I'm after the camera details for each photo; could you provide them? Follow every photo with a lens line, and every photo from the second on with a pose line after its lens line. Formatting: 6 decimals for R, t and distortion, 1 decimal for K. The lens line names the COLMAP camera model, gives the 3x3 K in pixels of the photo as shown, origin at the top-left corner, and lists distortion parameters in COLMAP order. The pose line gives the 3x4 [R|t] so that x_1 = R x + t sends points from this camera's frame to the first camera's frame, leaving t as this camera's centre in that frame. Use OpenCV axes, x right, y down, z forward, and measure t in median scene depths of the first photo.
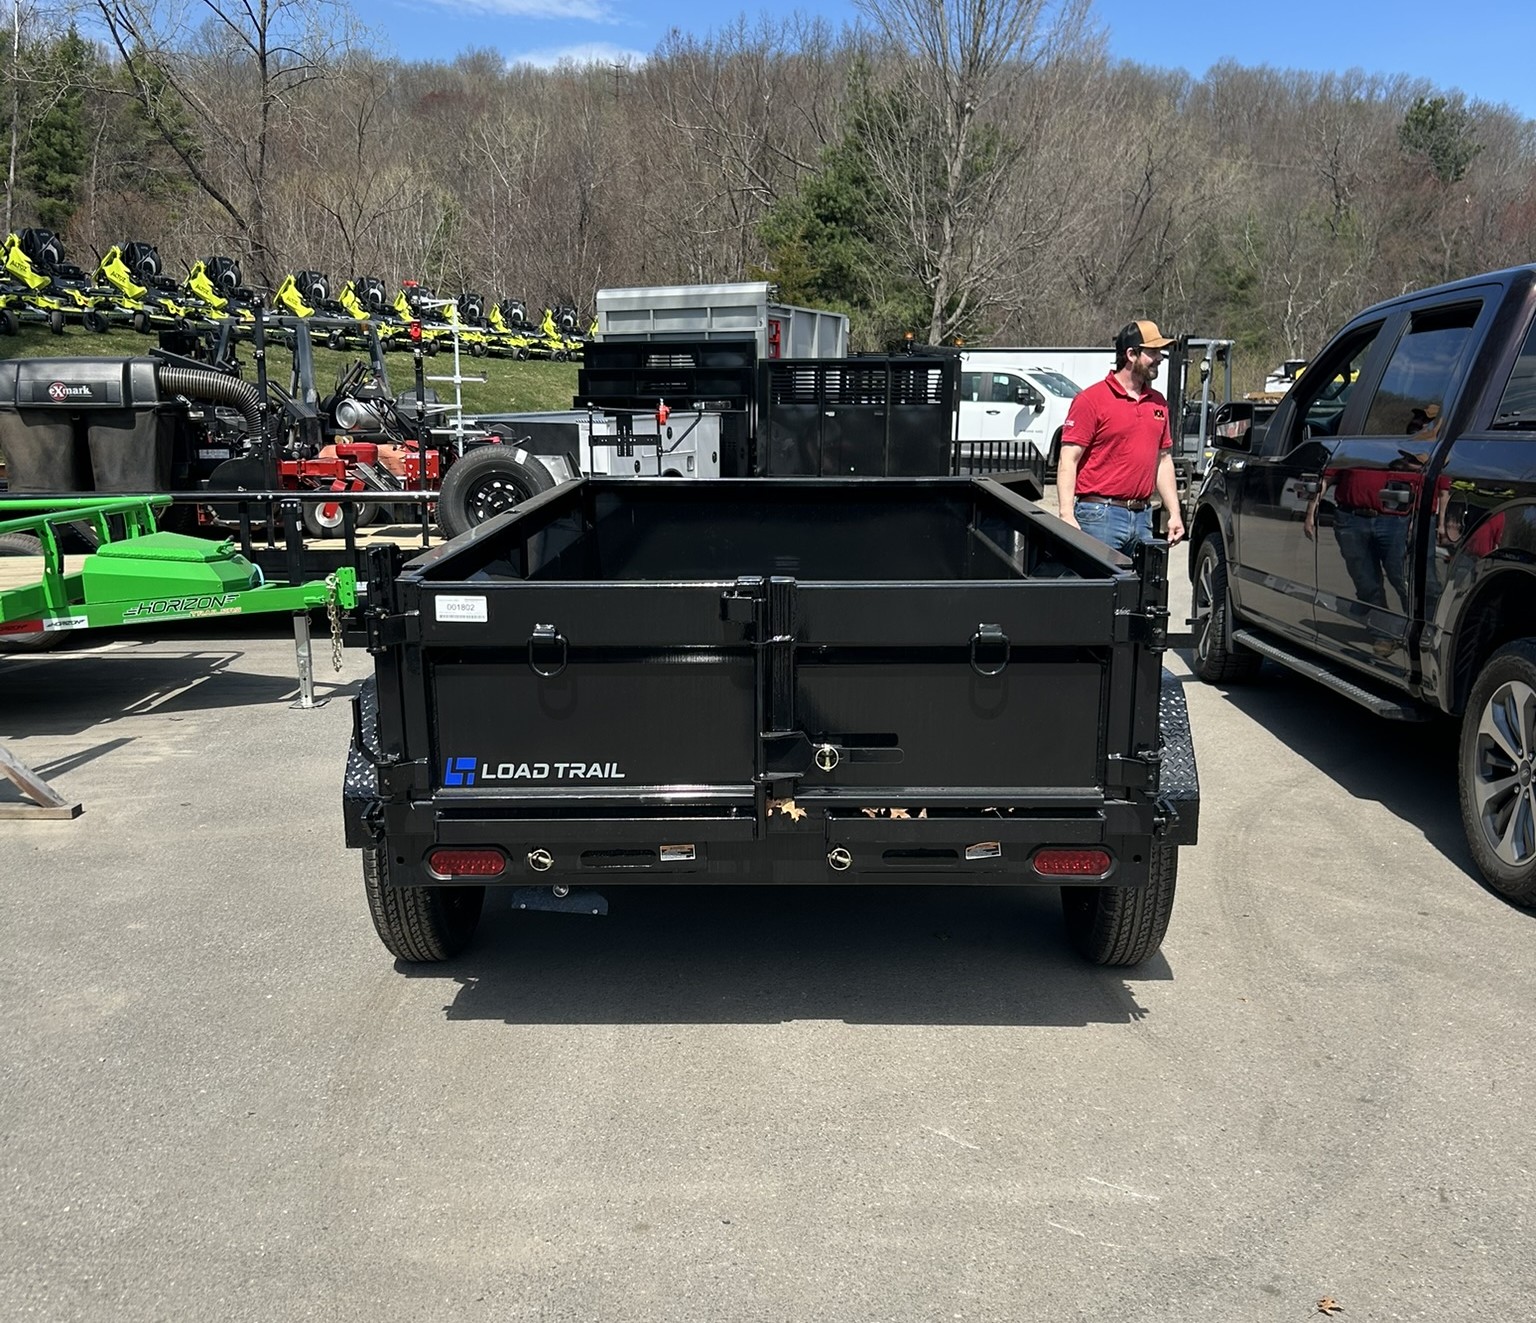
lens RADIAL K [[1566.0, 0, 774.6], [0, 1566.0, 720.4], [0, 0, 1]] dist [0.015454, 0.000000]
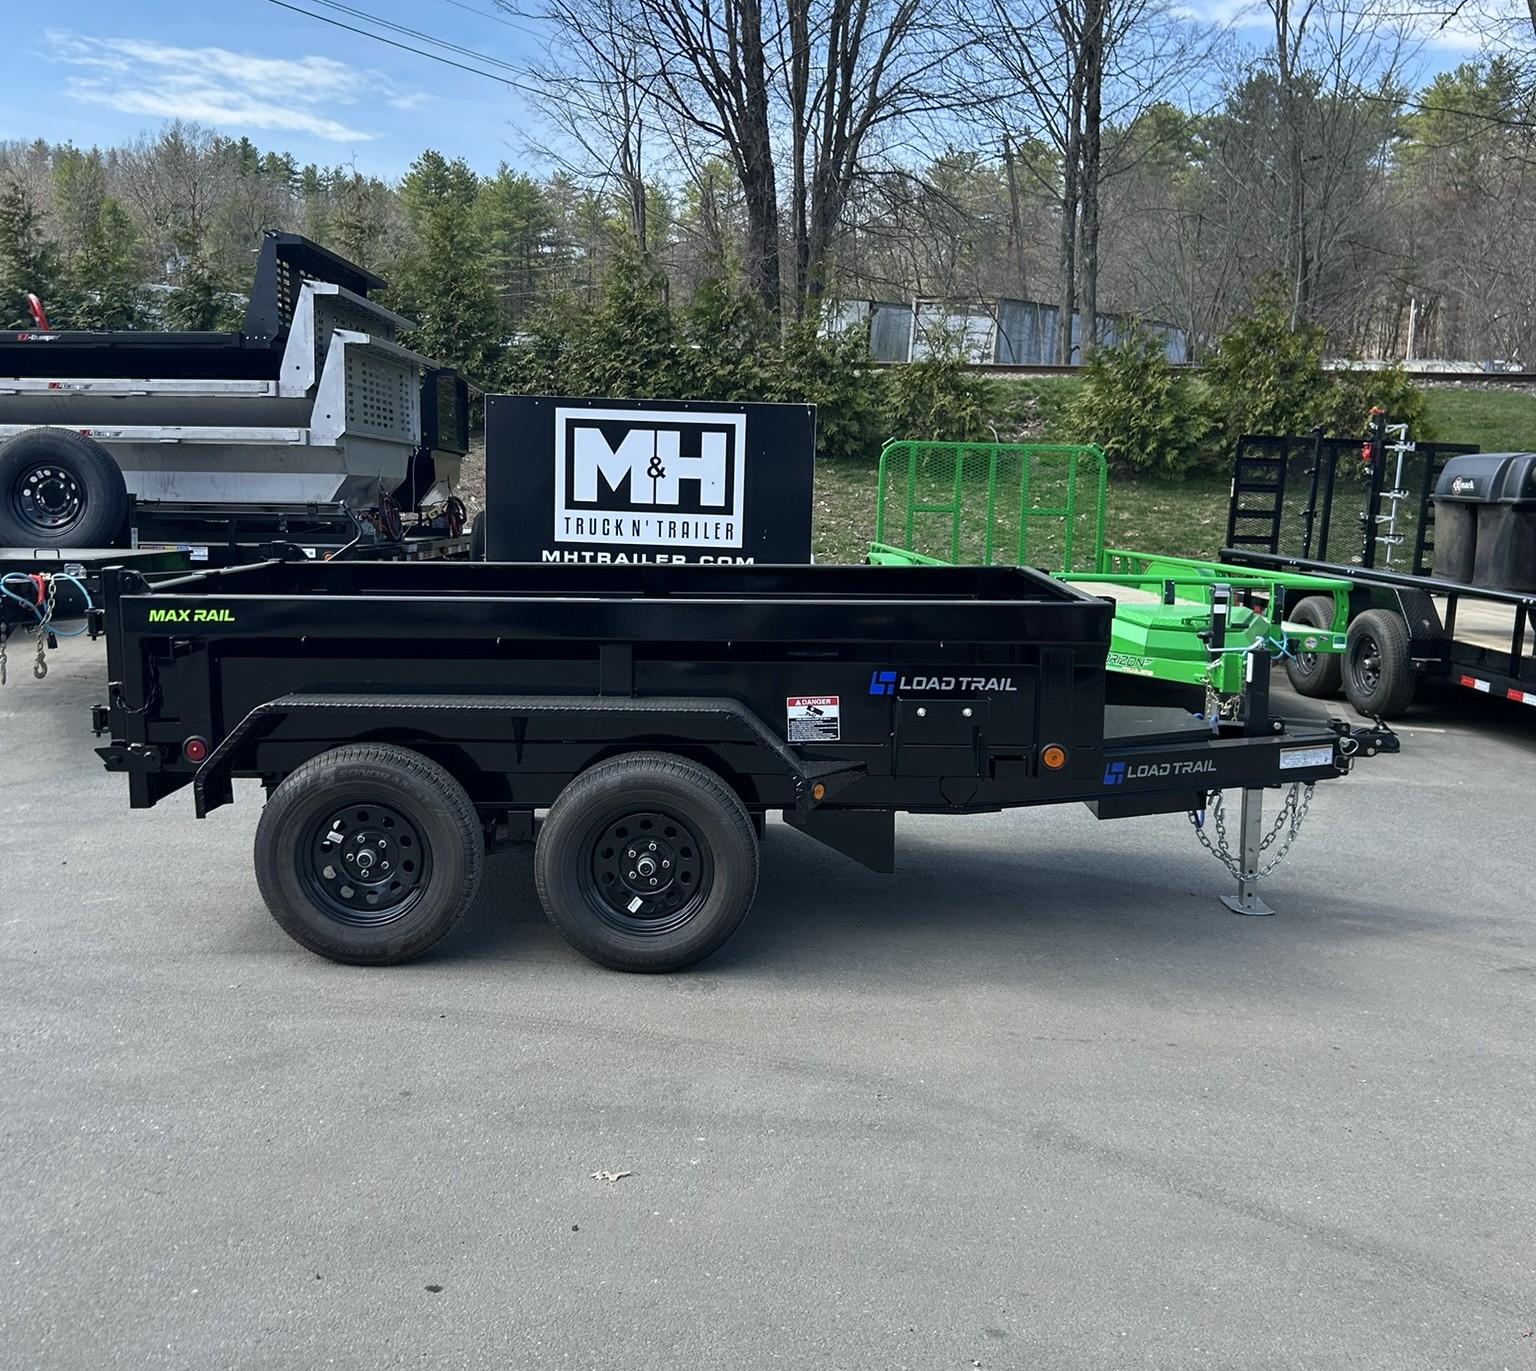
lens RADIAL K [[1573.6, 0, 756.6], [0, 1573.6, 662.8], [0, 0, 1]] dist [0.013427, 0.000000]
pose [[-0.014187, 0.134119, -0.990864, 0.776070], [-0.231970, 0.963486, 0.133735, -0.162968], [0.972619, 0.231748, 0.017443, 0.709654]]
